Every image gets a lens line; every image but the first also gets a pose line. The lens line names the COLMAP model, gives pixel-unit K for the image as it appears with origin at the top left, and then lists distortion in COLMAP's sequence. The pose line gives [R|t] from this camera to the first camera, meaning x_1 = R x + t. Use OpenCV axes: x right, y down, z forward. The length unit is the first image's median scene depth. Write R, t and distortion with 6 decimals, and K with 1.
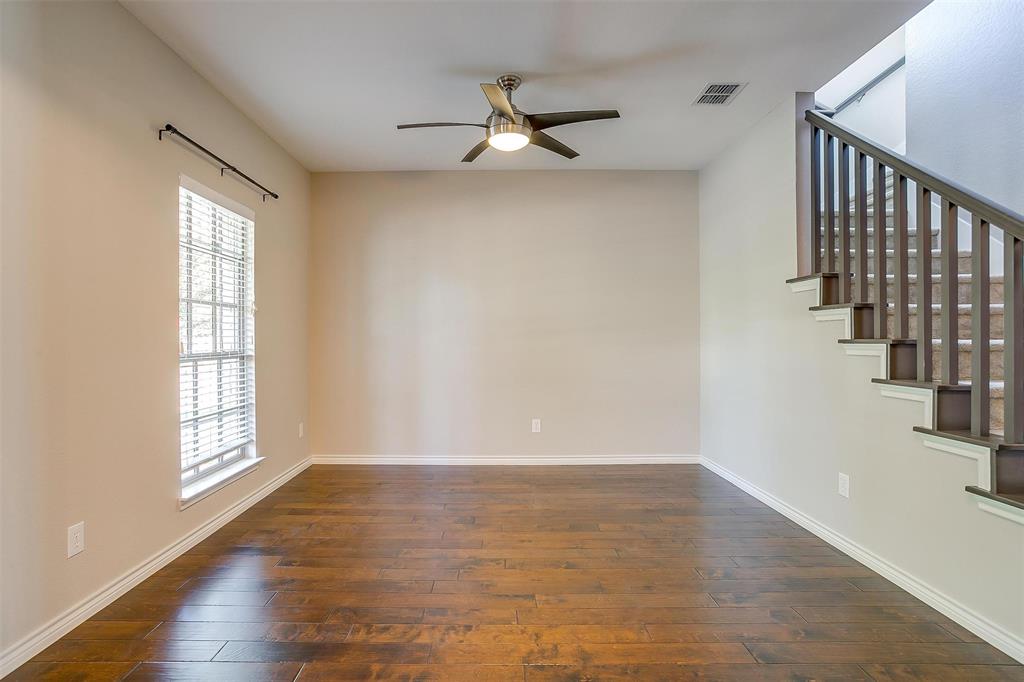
lens RADIAL K [[500.0, 0, 490.5], [0, 500.0, 339.8], [0, 0, 1]] dist [-0.043648, 0.019663]
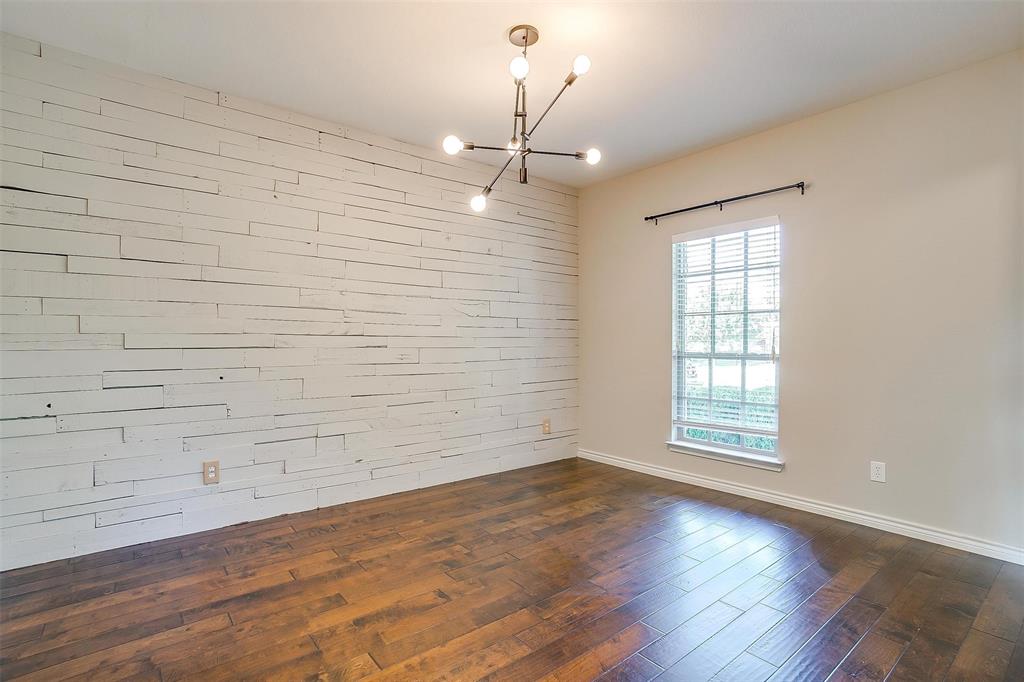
lens RADIAL K [[500.0, 0, 505.3], [0, 500.0, 339.6], [0, 0, 1]] dist [-0.043648, 0.019663]
pose [[-0.778490, 0.002458, -0.627652, 0.566381], [0.004249, 0.999990, -0.001354, -0.008857], [0.627643, -0.003721, -0.778493, 1.419564]]
